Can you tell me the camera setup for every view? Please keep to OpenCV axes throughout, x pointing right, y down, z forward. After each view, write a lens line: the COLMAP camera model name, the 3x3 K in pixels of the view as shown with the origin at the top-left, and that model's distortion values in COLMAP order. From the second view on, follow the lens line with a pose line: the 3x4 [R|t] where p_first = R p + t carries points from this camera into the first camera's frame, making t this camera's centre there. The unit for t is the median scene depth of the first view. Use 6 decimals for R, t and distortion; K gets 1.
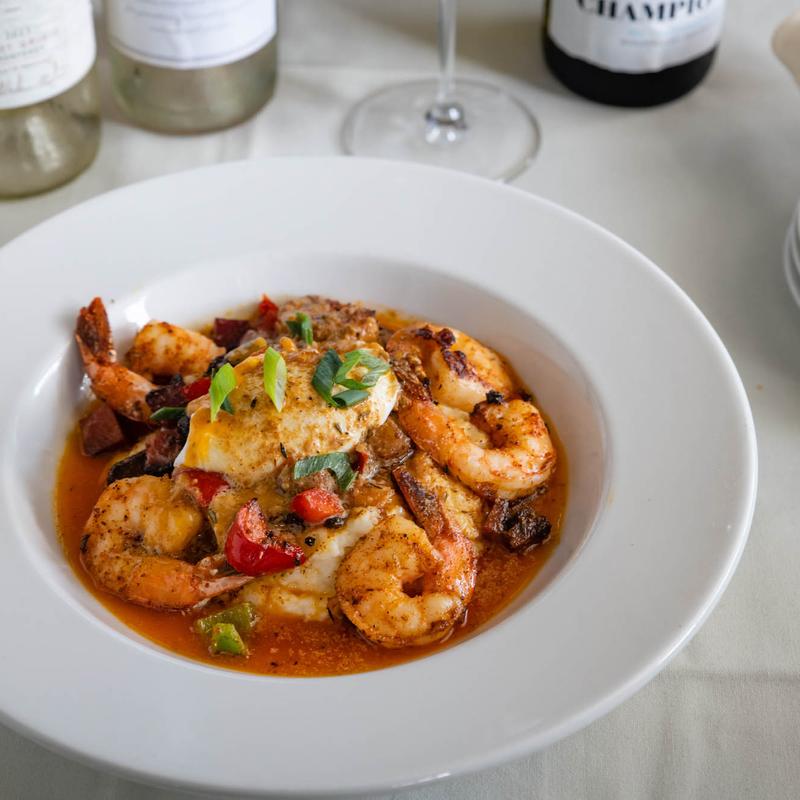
lens RADIAL K [[1750.2, 0, 399.0], [0, 1750.2, 400.4], [0, 0, 1]] dist [-0.059074, 0.000000]
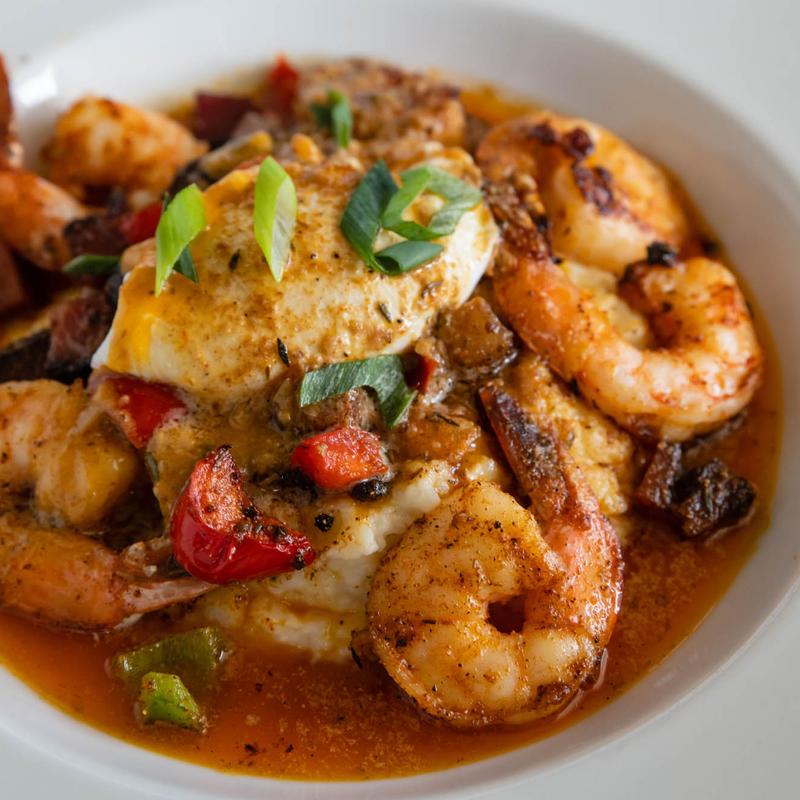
lens RADIAL K [[1750.2, 0, 407.0], [0, 1750.2, 399.6], [0, 0, 1]] dist [-0.059074, 0.000000]
pose [[0.998420, 0.040051, -0.039411, -0.004506], [-0.033627, 0.987813, 0.151968, -0.041323], [0.045017, -0.150403, 0.987599, 0.448389]]
